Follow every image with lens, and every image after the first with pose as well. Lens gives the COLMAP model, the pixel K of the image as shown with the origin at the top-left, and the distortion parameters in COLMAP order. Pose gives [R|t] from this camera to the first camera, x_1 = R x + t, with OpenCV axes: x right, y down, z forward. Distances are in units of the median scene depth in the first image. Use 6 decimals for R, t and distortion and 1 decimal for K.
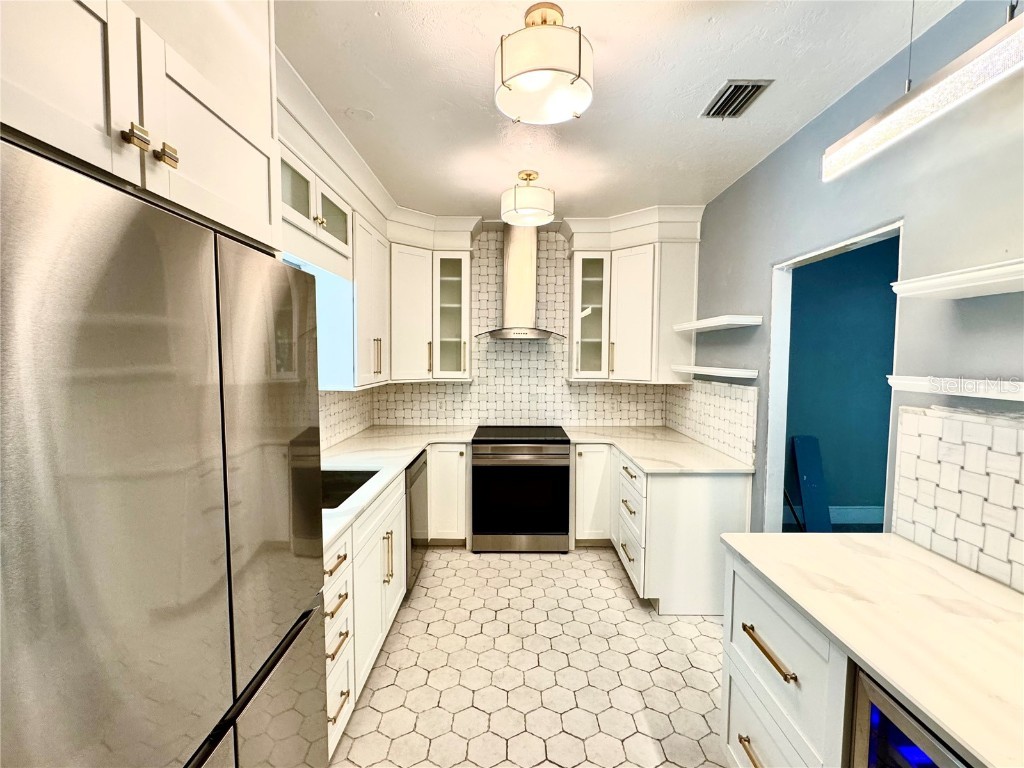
lens RADIAL K [[457.1, 0, 512.0], [0, 457.1, 384.0], [0, 0, 1]] dist [-0.001741, 0.000246]
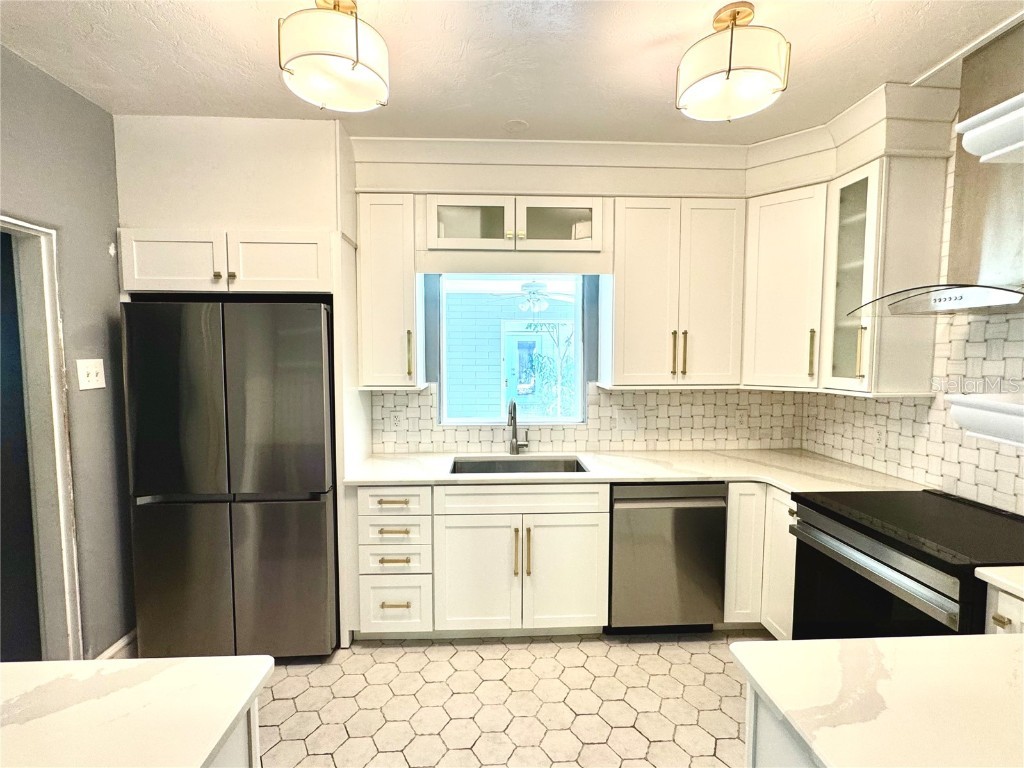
lens RADIAL K [[478.4, 0, 512.0], [0, 478.4, 384.0], [0, 0, 1]] dist [-0.001386, -0.000073]
pose [[0.045808, 0.057558, -0.997291, 0.505703], [-0.058624, 0.996773, 0.054836, -0.031170], [0.997229, 0.055954, 0.049035, 0.601105]]
